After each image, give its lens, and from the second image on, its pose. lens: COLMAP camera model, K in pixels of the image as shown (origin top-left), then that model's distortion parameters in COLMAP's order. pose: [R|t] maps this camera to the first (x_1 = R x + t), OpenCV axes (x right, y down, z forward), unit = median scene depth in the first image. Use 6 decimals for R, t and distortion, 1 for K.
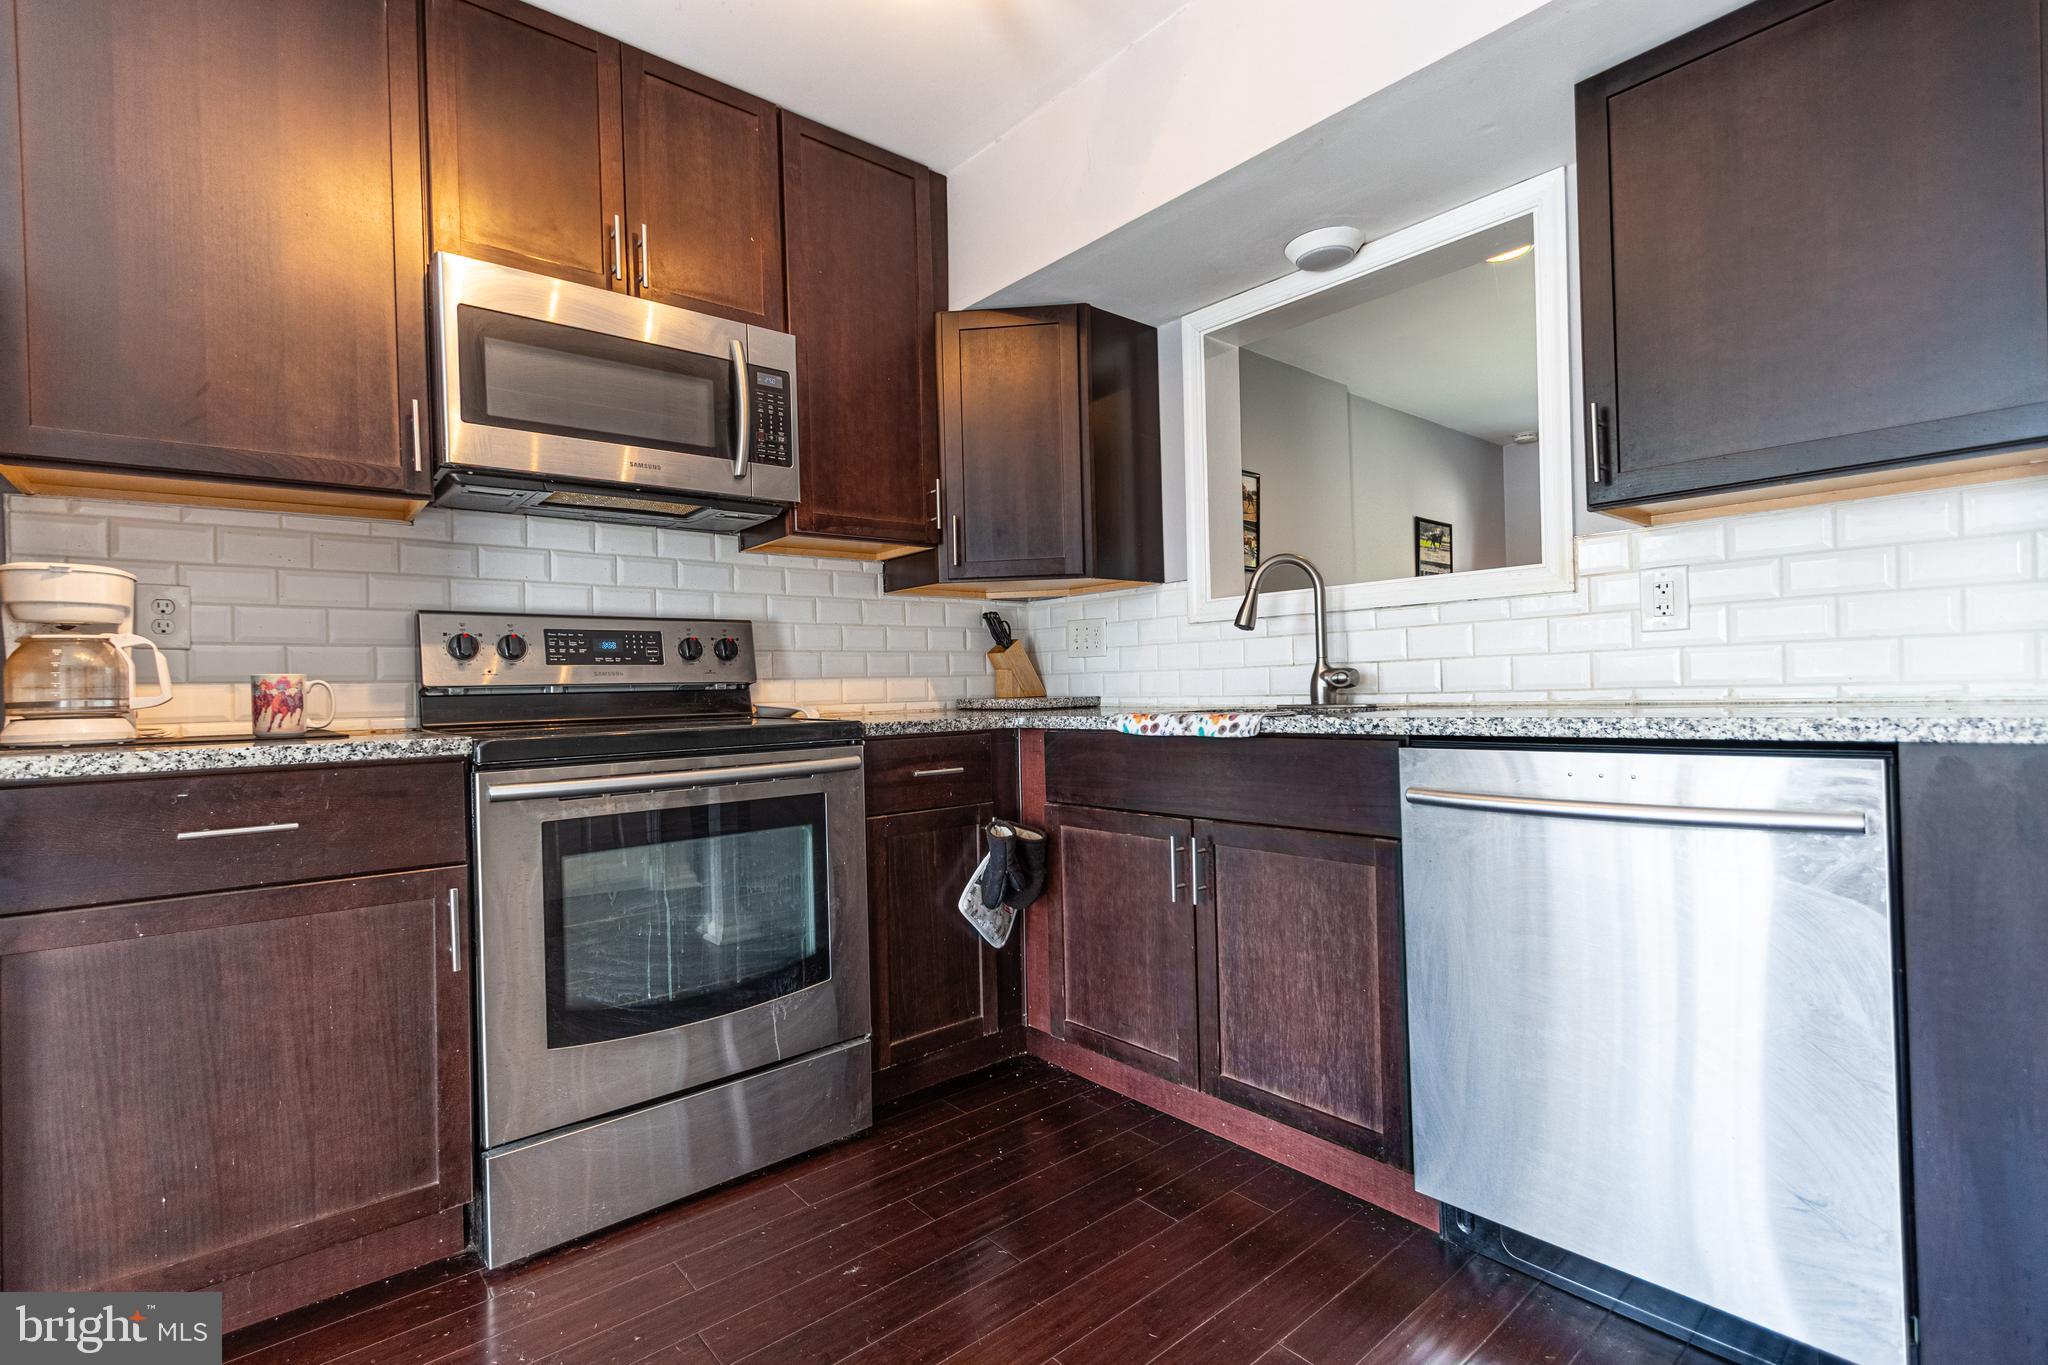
lens RADIAL K [[936.1, 0, 1007.5], [0, 936.1, 682.9], [0, 0, 1]] dist [0.002783, 0.000045]
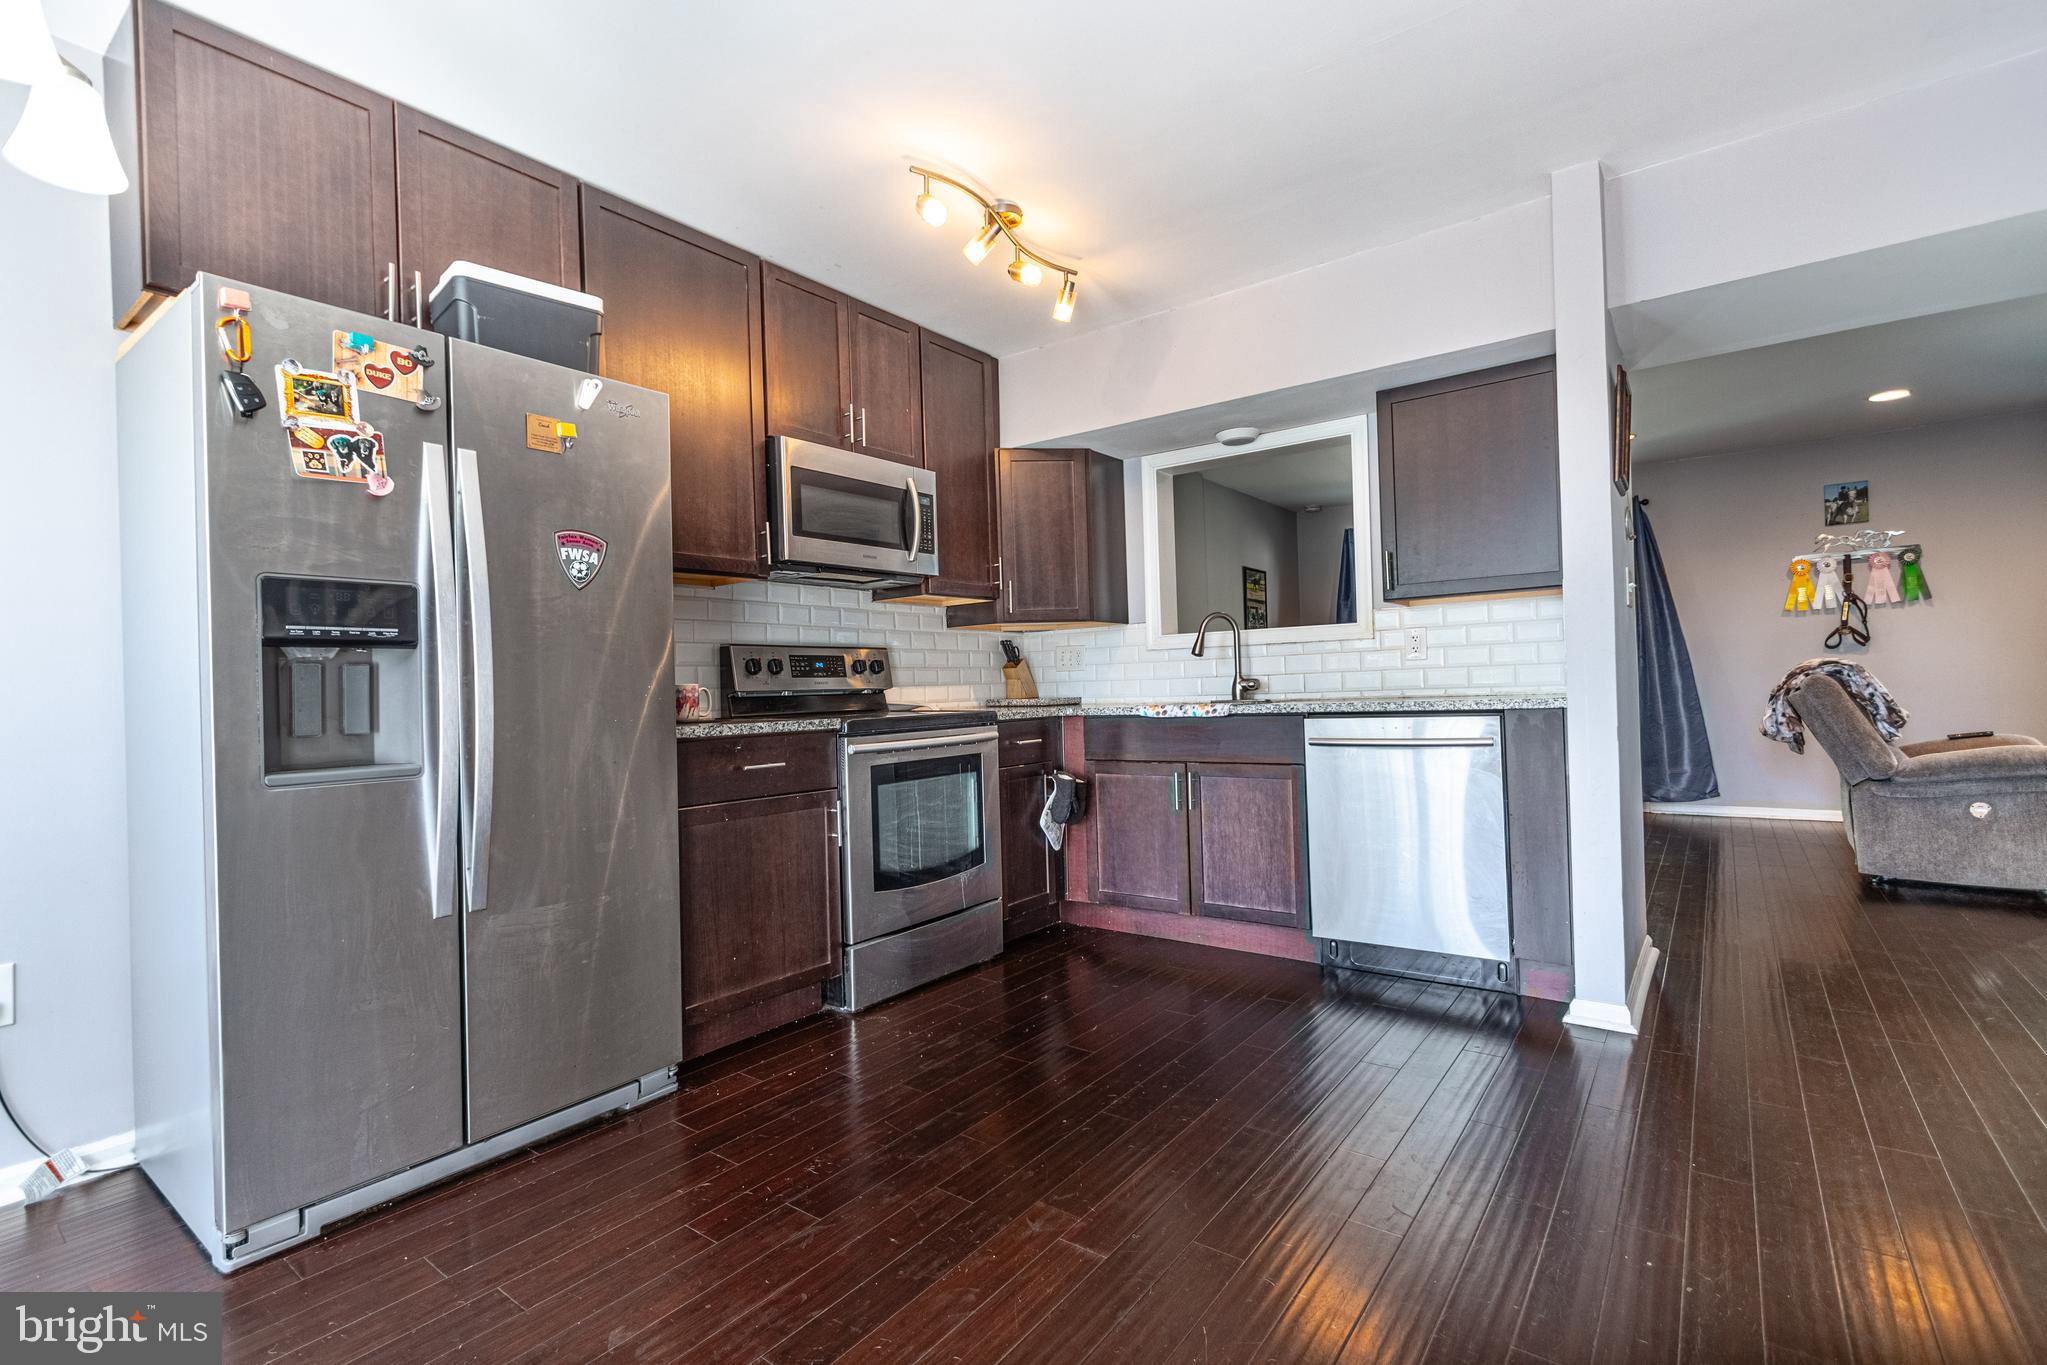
lens RADIAL K [[935.7, 0, 1007.0], [0, 935.7, 682.9], [0, 0, 1]] dist [0.002783, 0.000045]
pose [[0.975851, -0.002787, 0.218421, -0.468301], [0.004418, 0.999966, -0.006979, 0.001997], [-0.218395, 0.007776, 0.975830, -0.600945]]
